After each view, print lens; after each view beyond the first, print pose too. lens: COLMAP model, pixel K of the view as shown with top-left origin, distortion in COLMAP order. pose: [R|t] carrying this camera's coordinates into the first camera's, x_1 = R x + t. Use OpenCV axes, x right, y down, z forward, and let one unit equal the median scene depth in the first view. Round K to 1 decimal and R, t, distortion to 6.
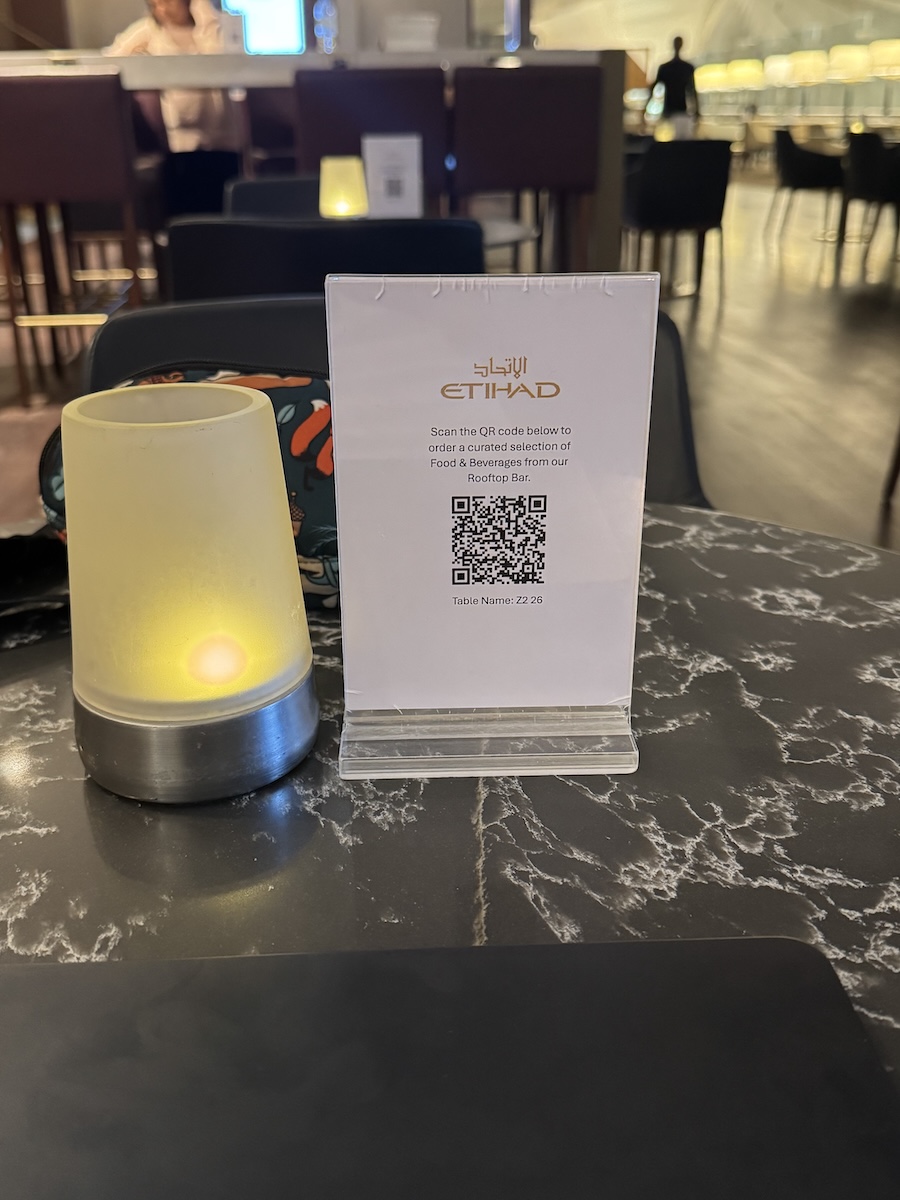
lens RADIAL K [[1150.4, 0, 449.5], [0, 1150.4, 600.0], [0, 0, 1]] dist [0.070449, 0.000000]
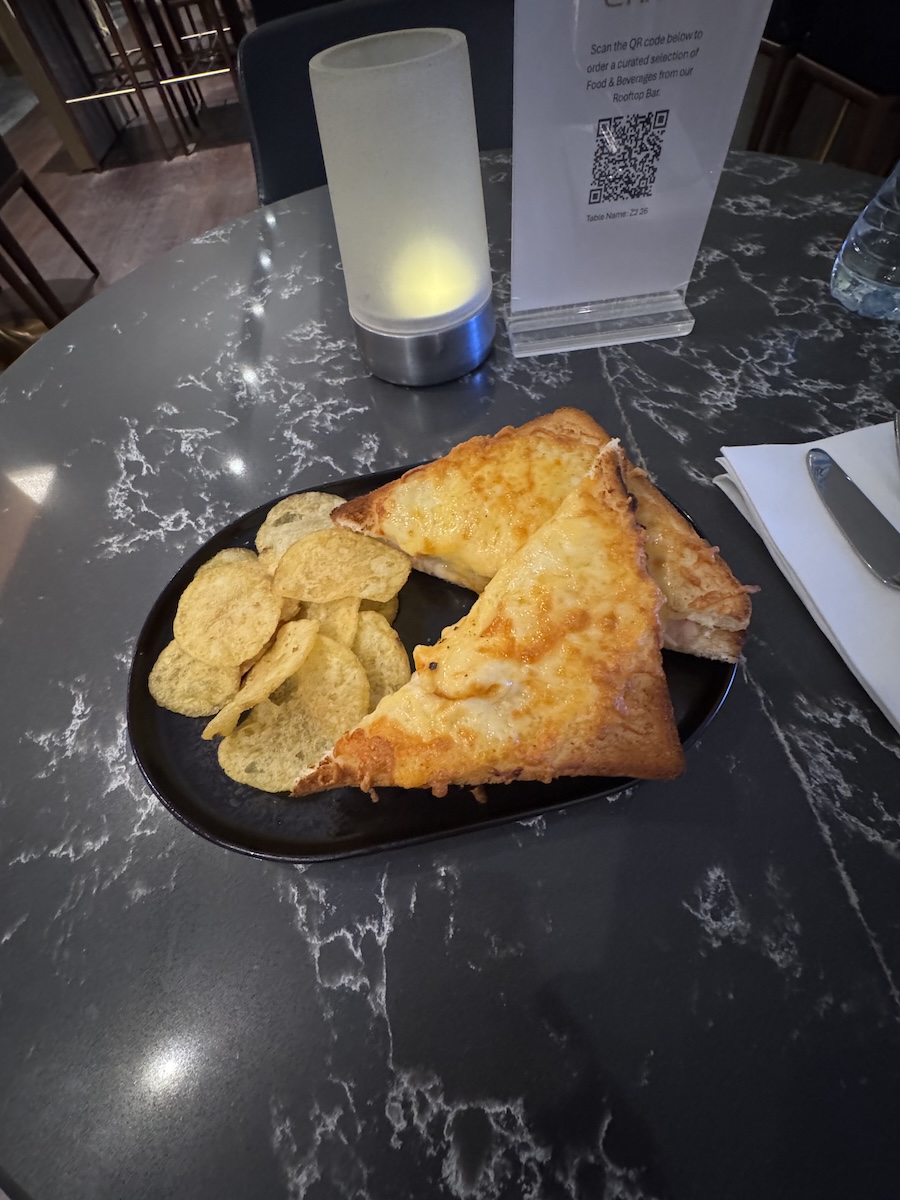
lens RADIAL K [[485.3, 0, 448.1], [0, 485.3, 602.8], [0, 0, 1]] dist [-0.002834, -0.001572]
pose [[0.993810, -0.105764, -0.033989, -0.212822], [0.105910, 0.809673, 0.577246, 0.023023], [-0.033532, -0.577273, 0.815863, 0.215593]]
